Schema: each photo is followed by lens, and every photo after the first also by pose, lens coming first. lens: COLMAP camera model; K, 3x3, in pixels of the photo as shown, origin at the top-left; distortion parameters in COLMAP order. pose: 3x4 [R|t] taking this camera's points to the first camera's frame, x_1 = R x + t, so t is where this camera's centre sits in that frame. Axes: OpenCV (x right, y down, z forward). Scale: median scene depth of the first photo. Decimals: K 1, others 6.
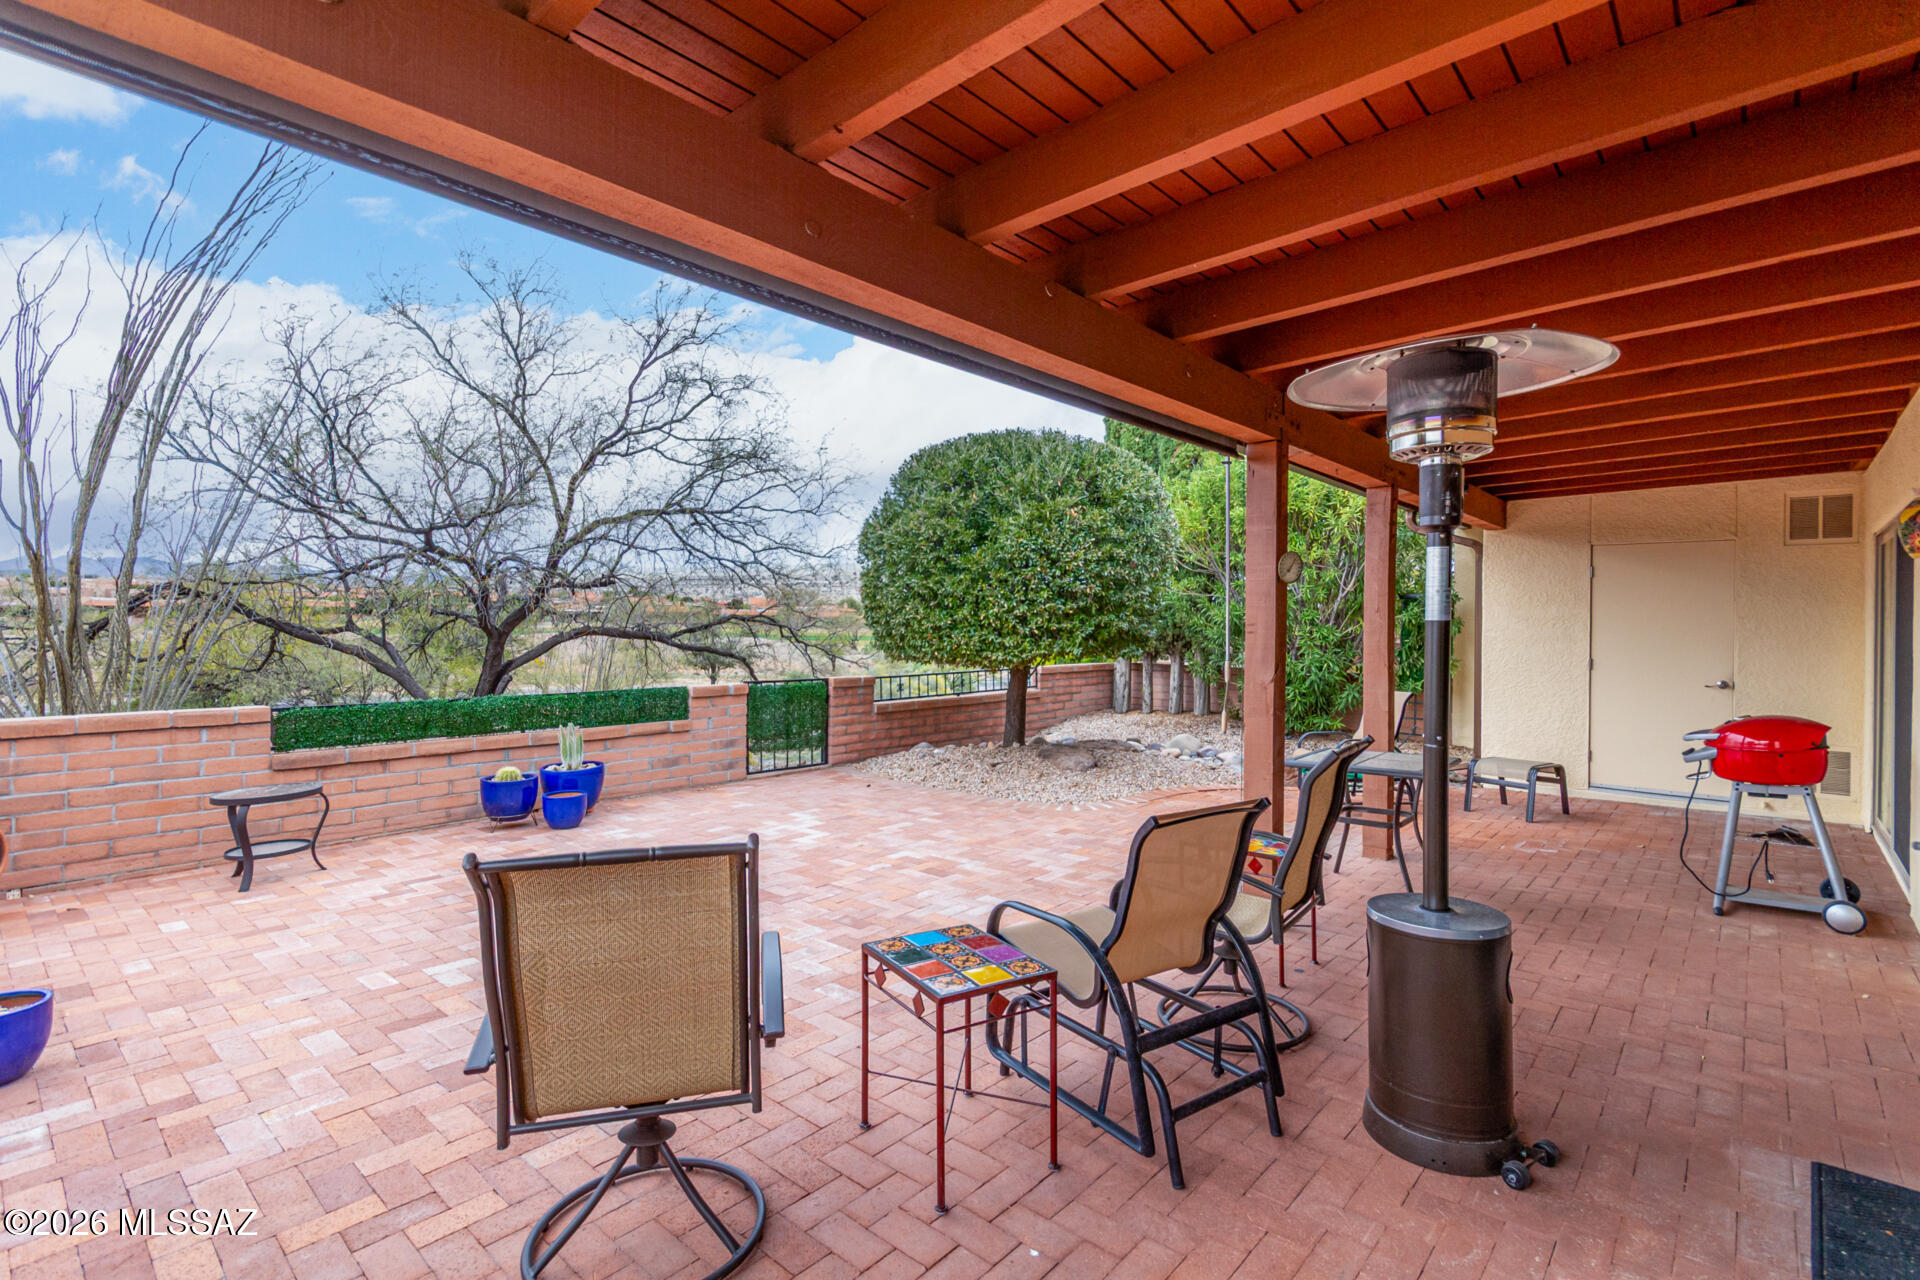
lens RADIAL K [[899.7, 0, 984.3], [0, 899.7, 643.7], [0, 0, 1]] dist [0.000894, 0.000397]
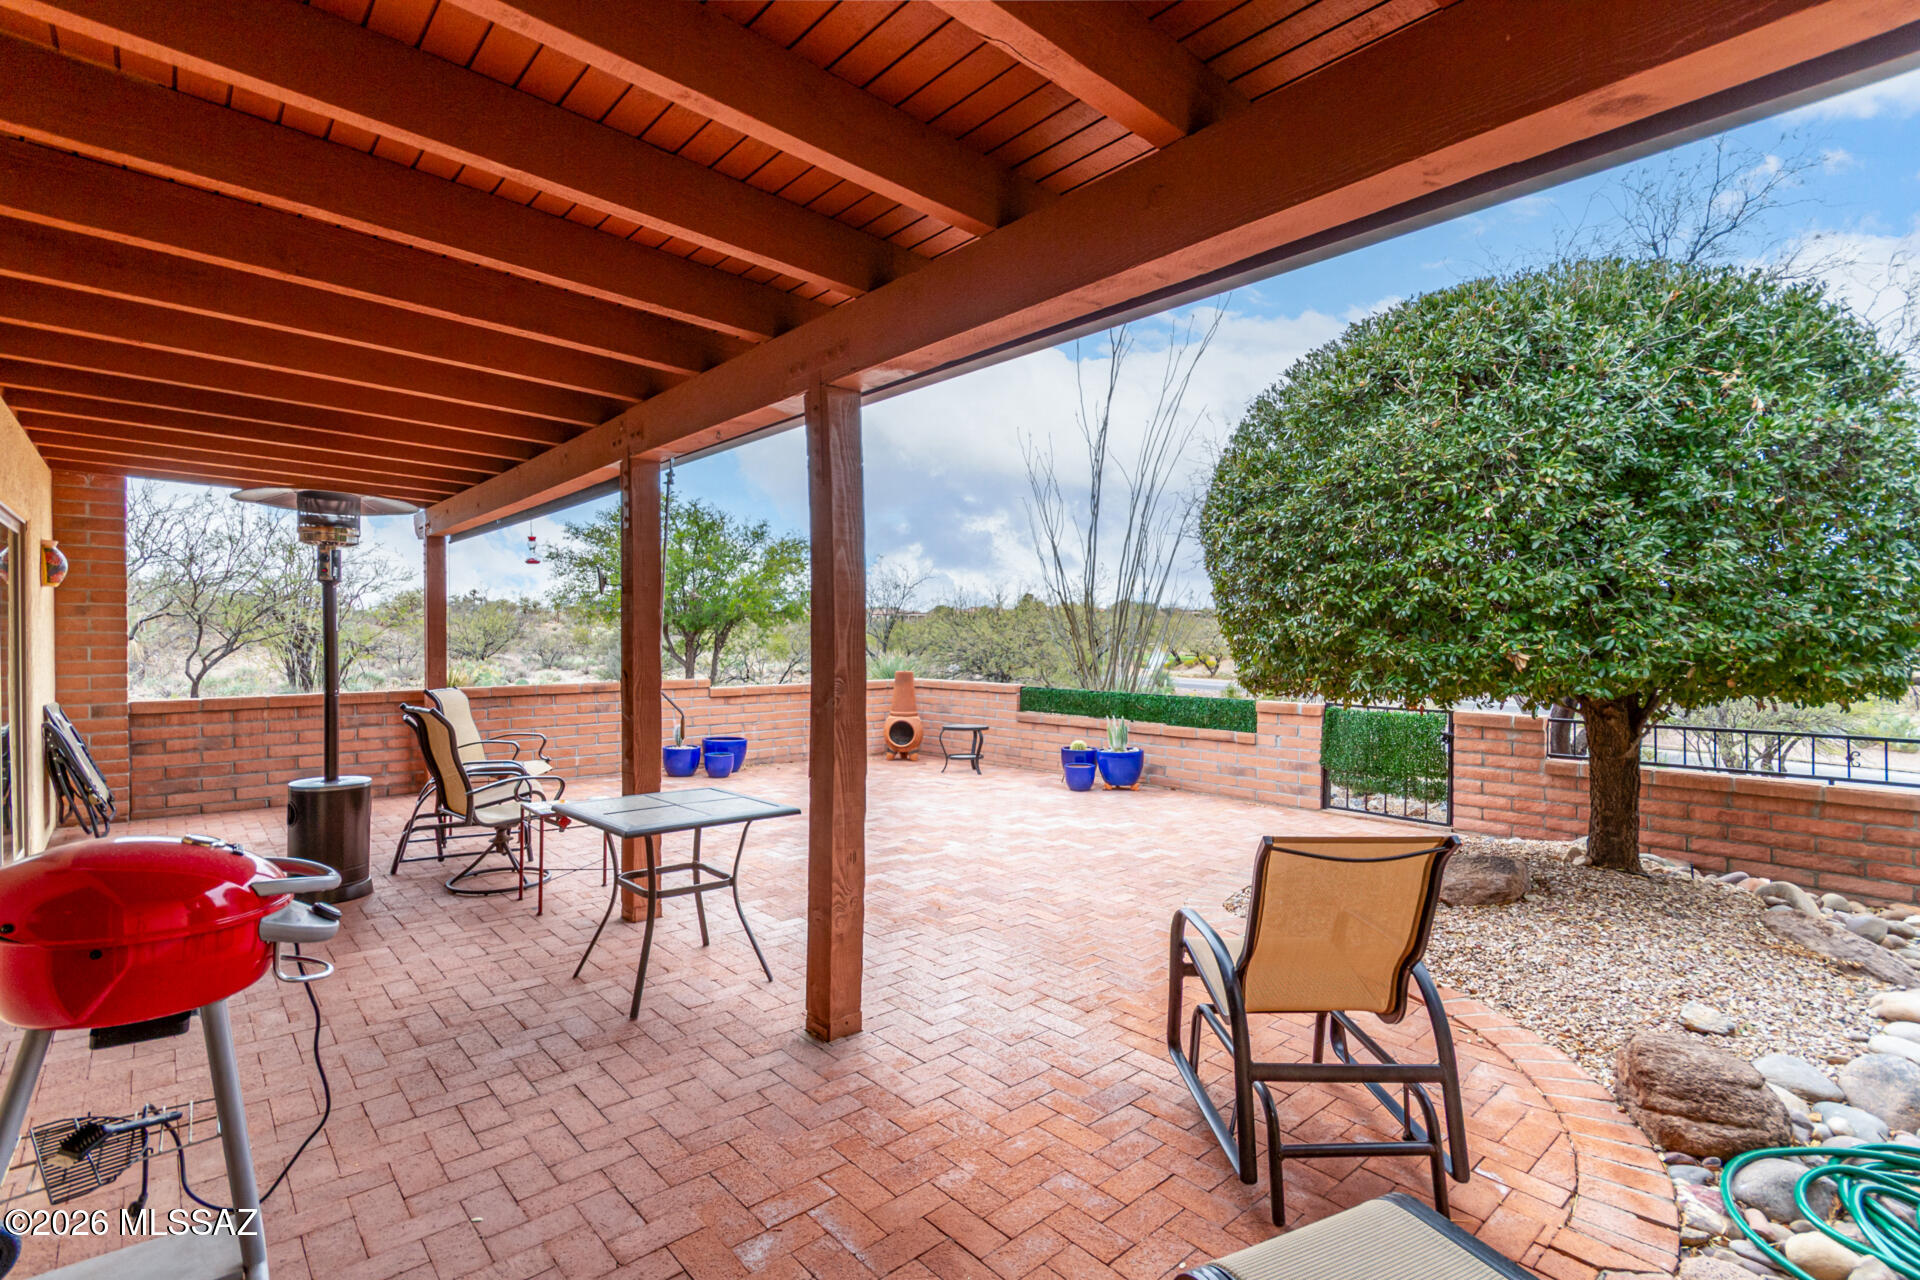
lens RADIAL K [[896.8, 0, 974.5], [0, 896.8, 629.6], [0, 0, 1]] dist [0.007797, 0.000644]
pose [[-0.123091, -0.016547, -0.992257, 1.044742], [-0.024773, 0.999601, -0.013597, -0.013883], [0.992086, 0.022907, -0.123452, 1.209016]]
